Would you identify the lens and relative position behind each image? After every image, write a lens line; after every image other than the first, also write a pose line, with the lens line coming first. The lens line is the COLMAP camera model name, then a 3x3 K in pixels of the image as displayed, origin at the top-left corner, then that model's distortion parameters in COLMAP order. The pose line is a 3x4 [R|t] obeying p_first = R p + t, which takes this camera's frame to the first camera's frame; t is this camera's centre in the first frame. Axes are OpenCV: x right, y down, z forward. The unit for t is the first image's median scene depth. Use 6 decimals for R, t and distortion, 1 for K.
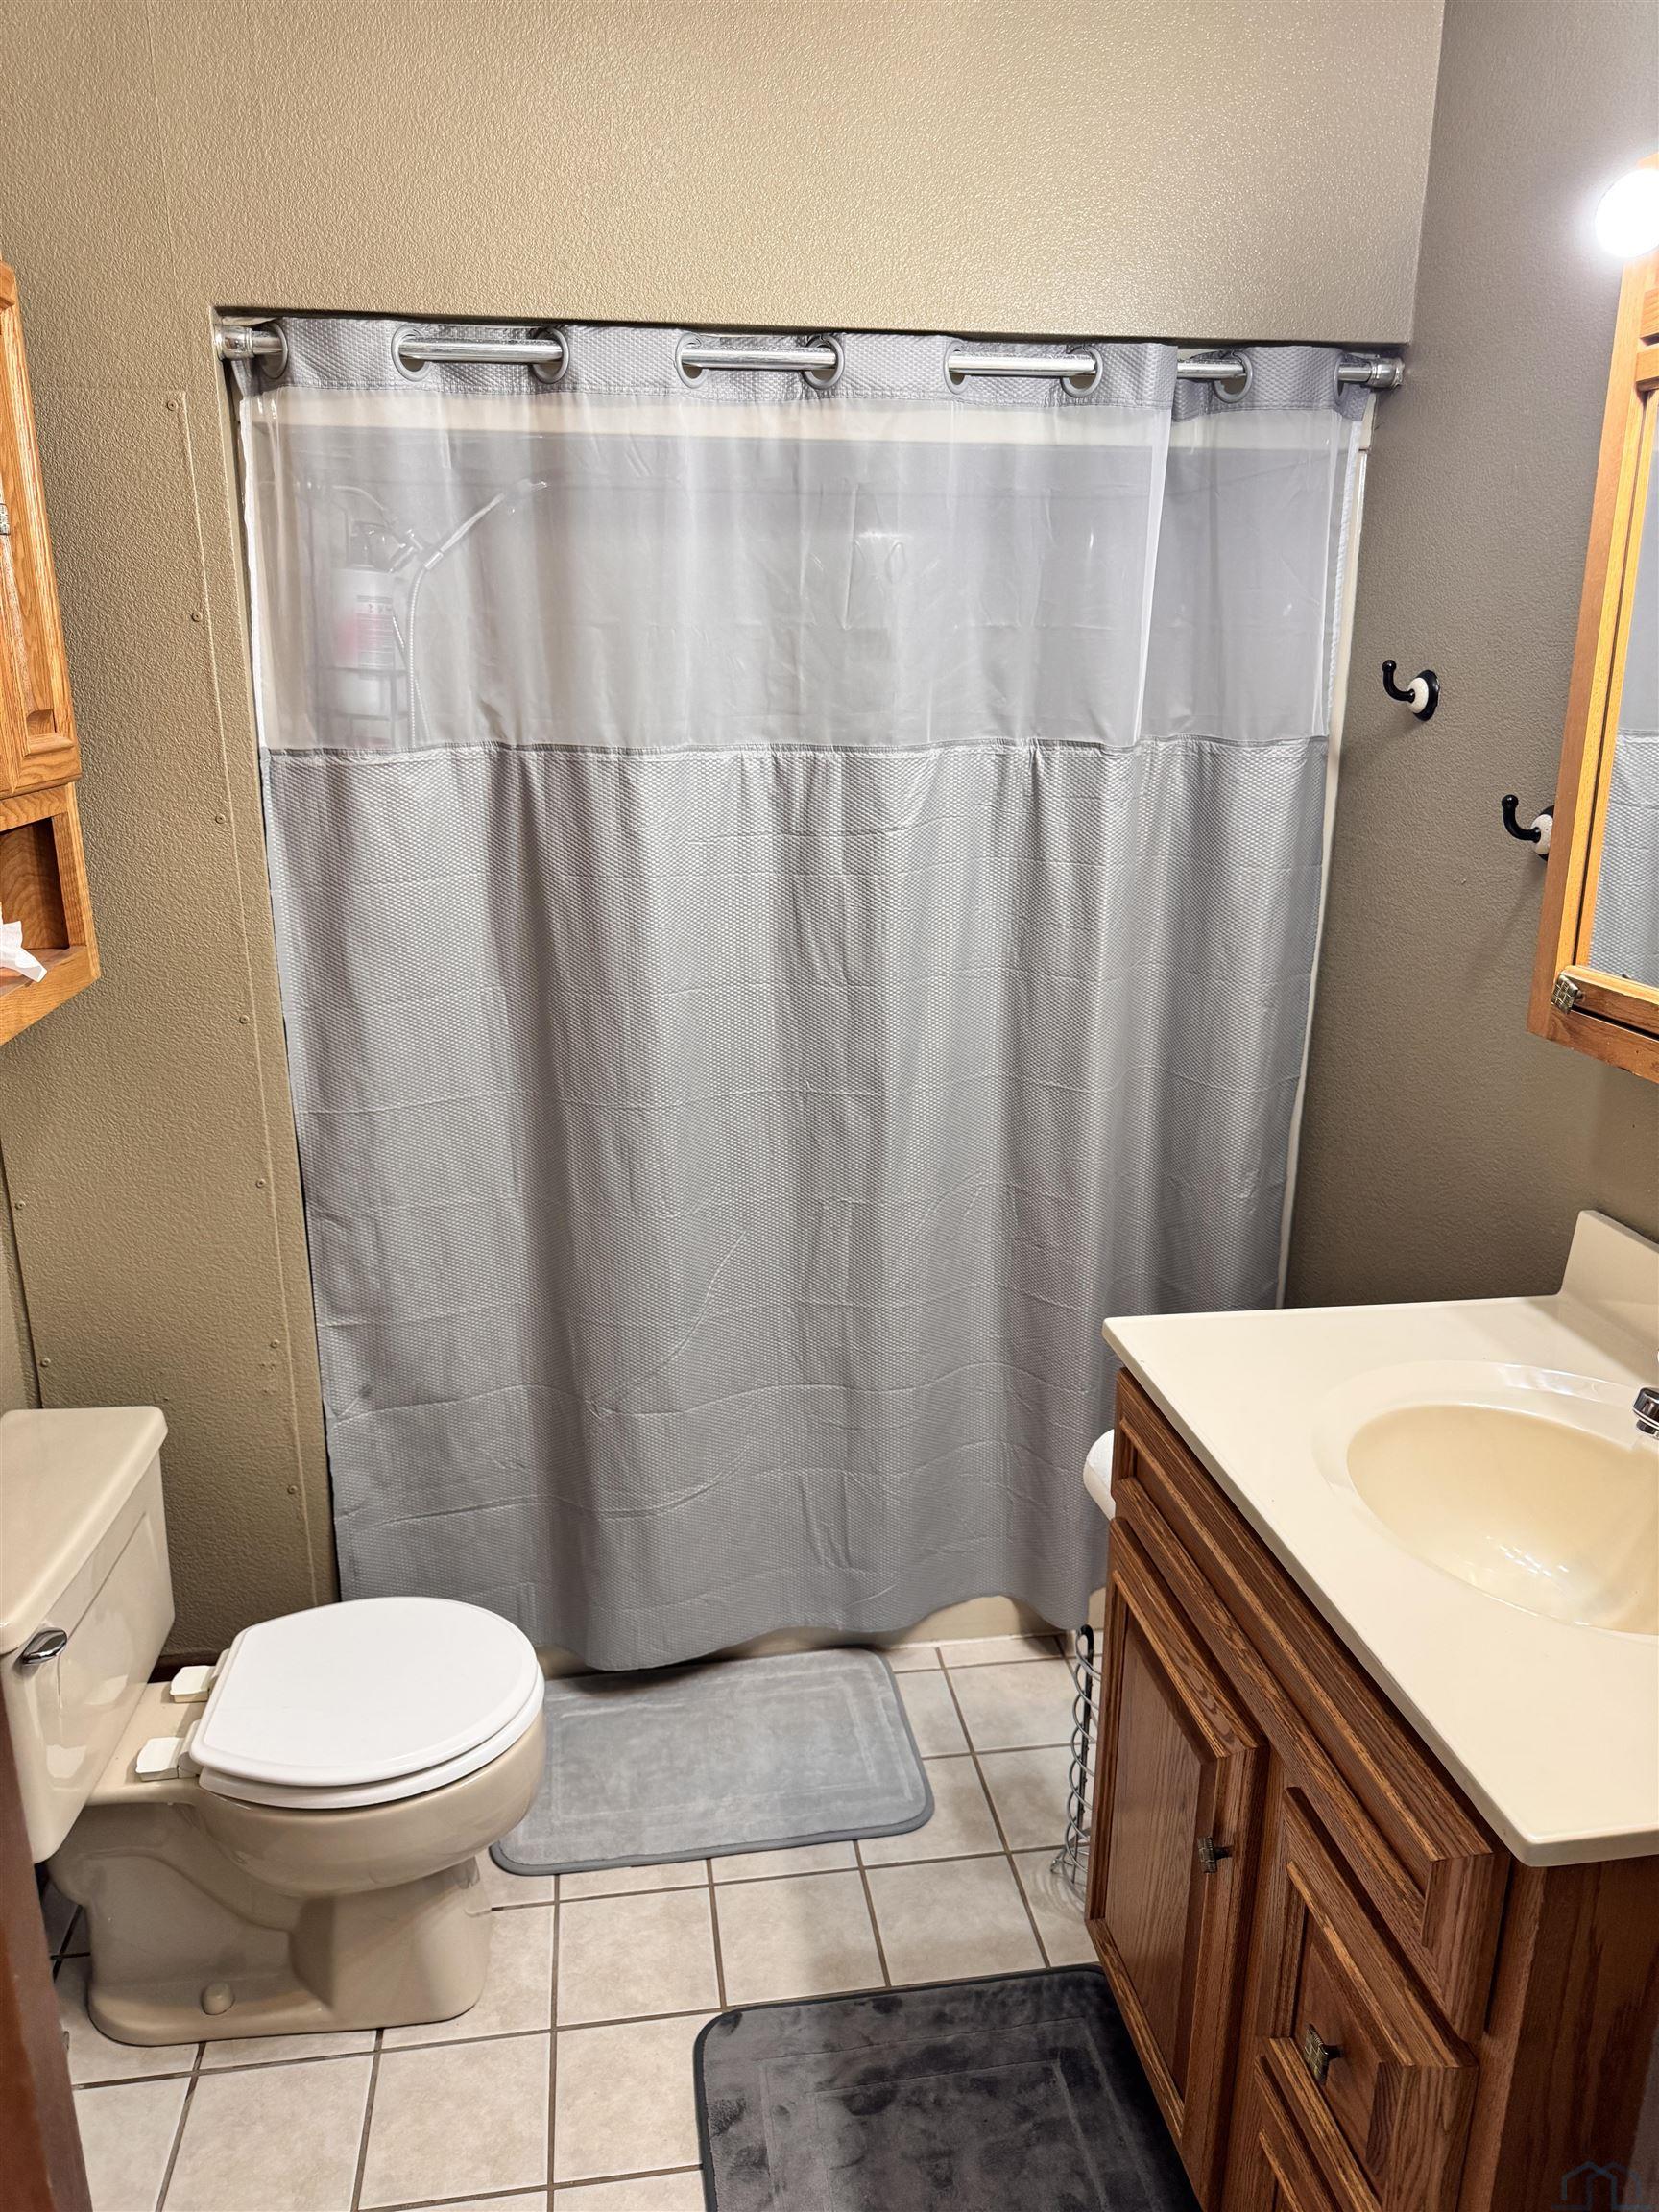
lens RADIAL K [[1525.8, 0, 829.5], [0, 1525.8, 1106.0], [0, 0, 1]] dist [0.000669, -0.000852]
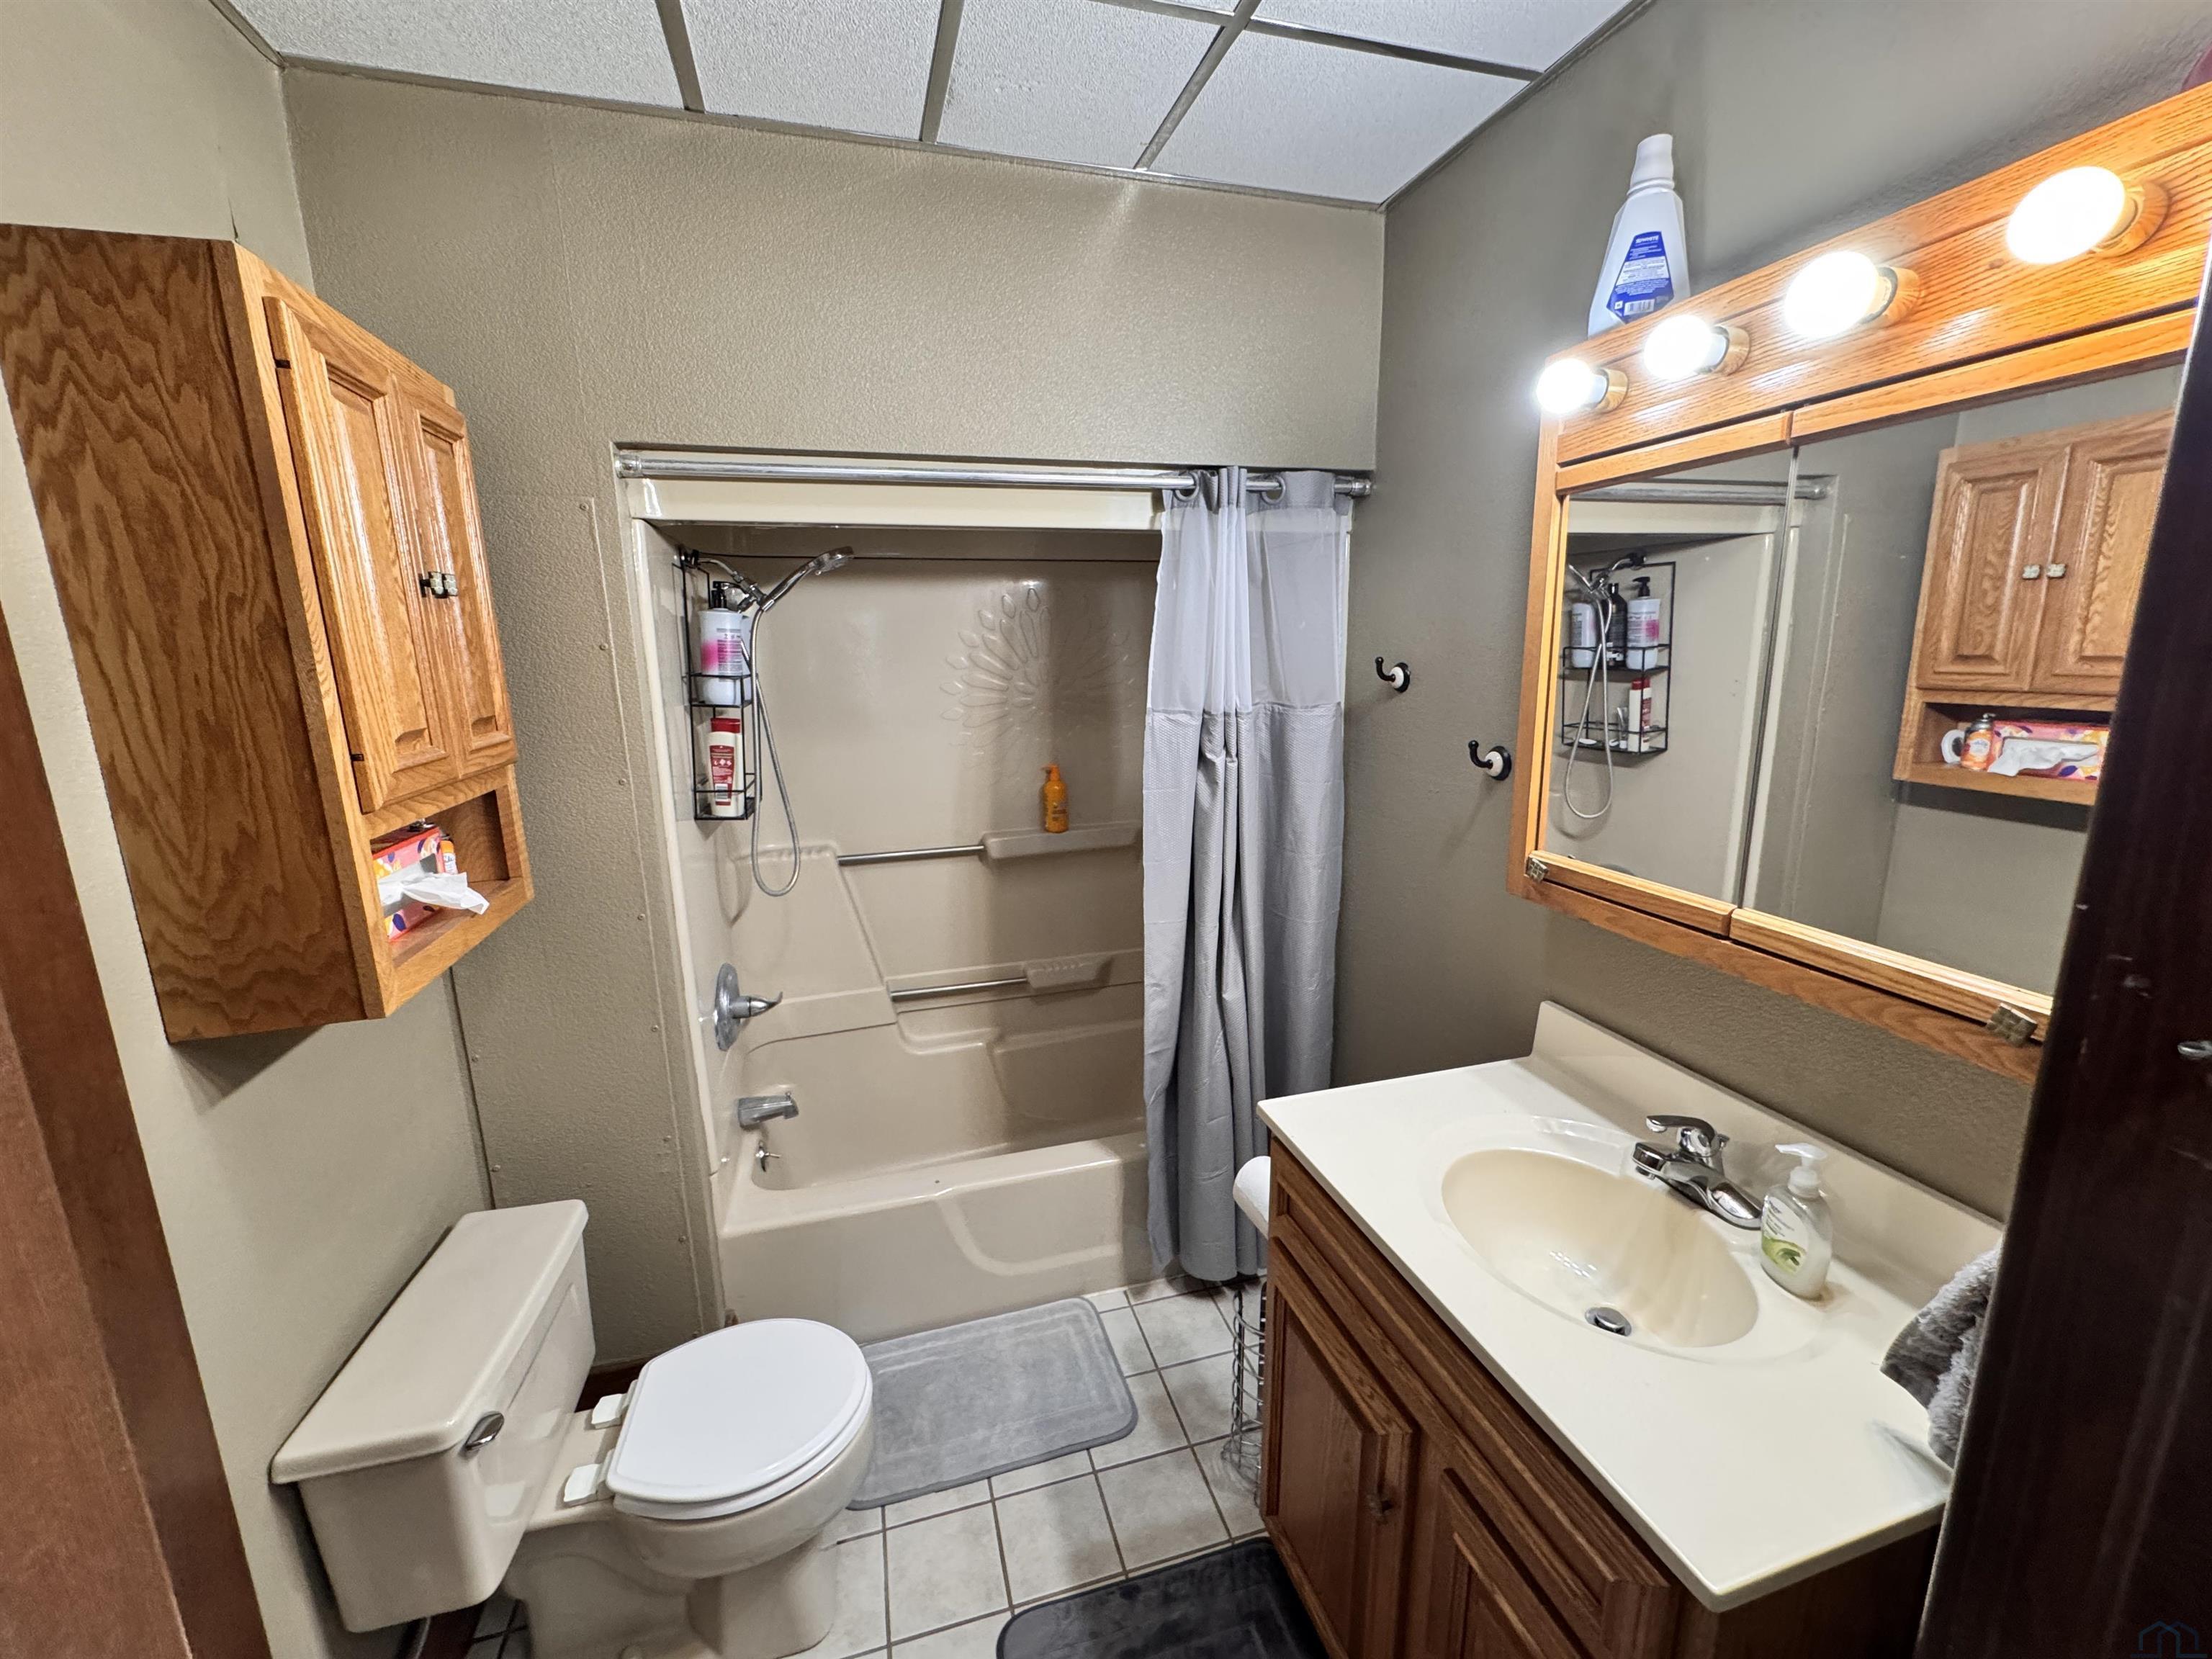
lens RADIAL K [[874.5, 0, 1106.0], [0, 874.5, 829.5], [0, 0, 1]] dist [-0.001507, 0.000118]
pose [[0.991726, -0.045373, 0.120083, -0.045543], [0.054902, 0.995497, -0.077277, -0.054661], [-0.116036, 0.083231, 0.989752, 0.128762]]
